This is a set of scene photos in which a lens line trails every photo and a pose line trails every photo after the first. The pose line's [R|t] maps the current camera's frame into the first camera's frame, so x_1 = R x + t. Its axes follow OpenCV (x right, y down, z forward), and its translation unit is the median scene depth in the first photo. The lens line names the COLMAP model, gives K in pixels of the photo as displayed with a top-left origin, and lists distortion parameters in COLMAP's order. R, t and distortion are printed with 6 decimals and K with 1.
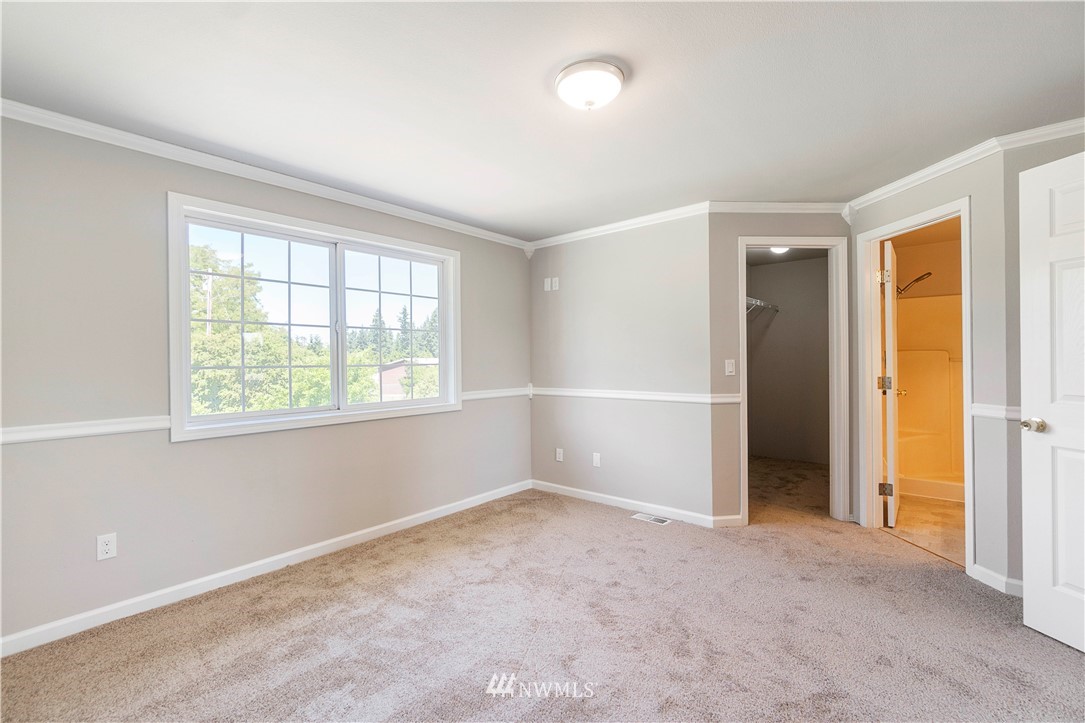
lens RADIAL K [[480.8, 0, 536.9], [0, 480.8, 371.0], [0, 0, 1]] dist [-0.000807, 0.000313]
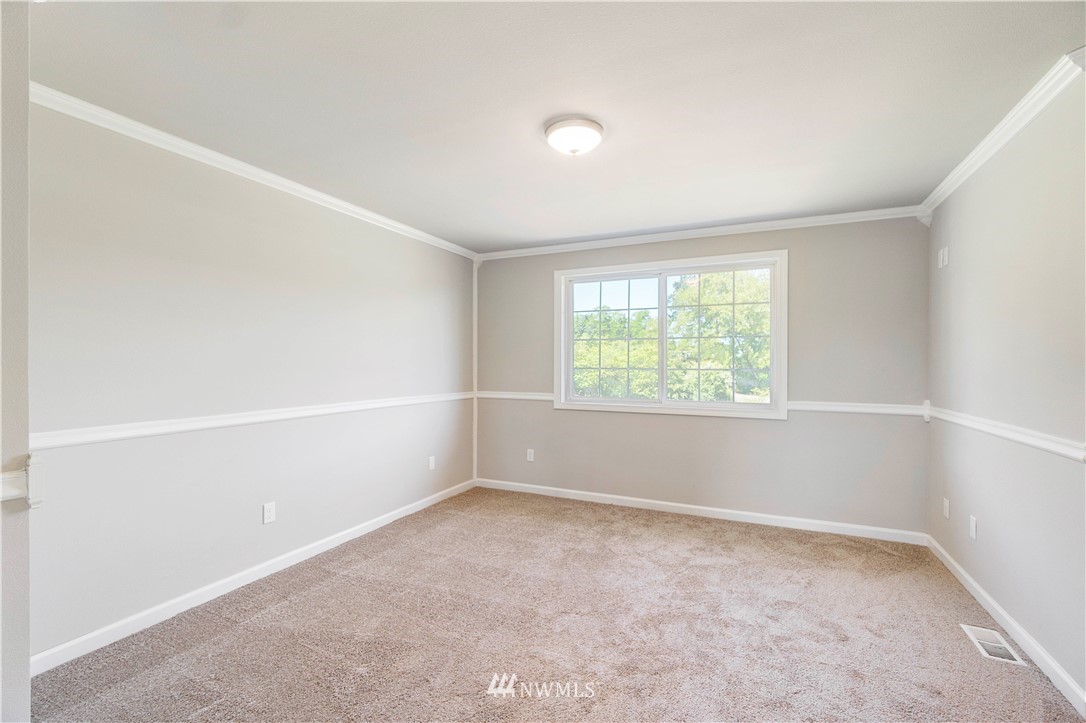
lens RADIAL K [[481.3, 0, 537.4], [0, 481.3, 371.0], [0, 0, 1]] dist [-0.000807, 0.000313]
pose [[0.251622, 0.025552, -0.967488, 0.718353], [-0.029361, 0.999393, 0.018759, -0.018154], [0.967380, 0.023686, 0.252219, 0.345507]]
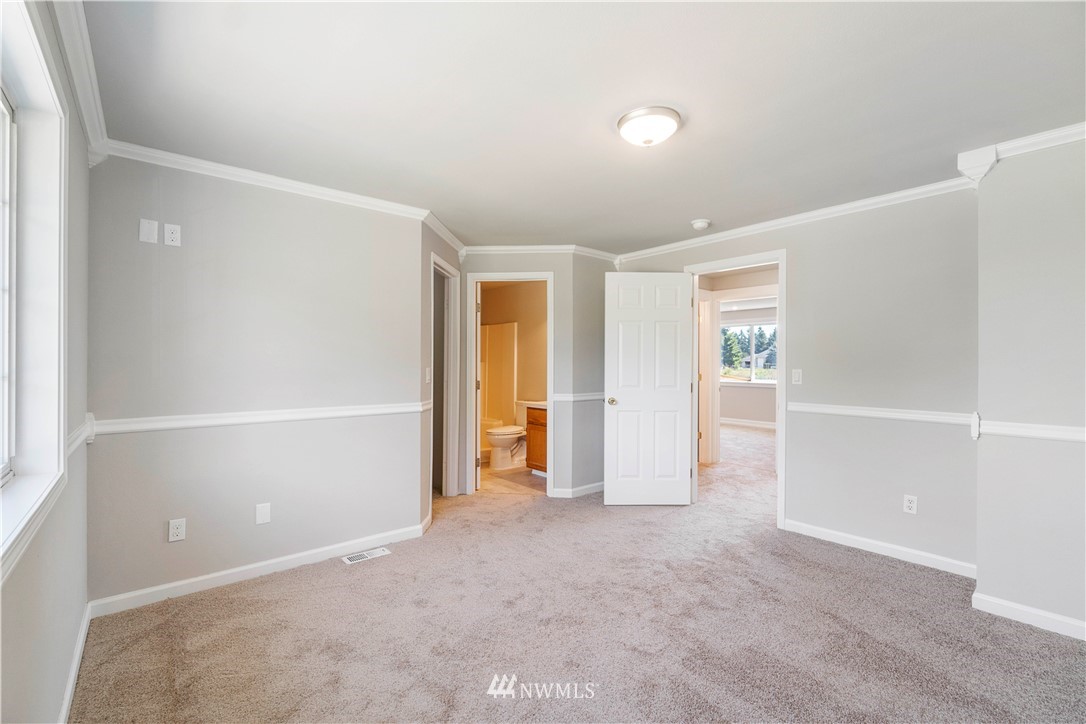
lens RADIAL K [[466.6, 0, 542.0], [0, 466.6, 376.4], [0, 0, 1]] dist [-0.000192, 0.000064]
pose [[0.163654, -0.010743, 0.986459, -0.568897], [0.026542, 0.999627, 0.006483, -0.004508], [-0.986161, 0.025122, 0.163878, 0.605529]]
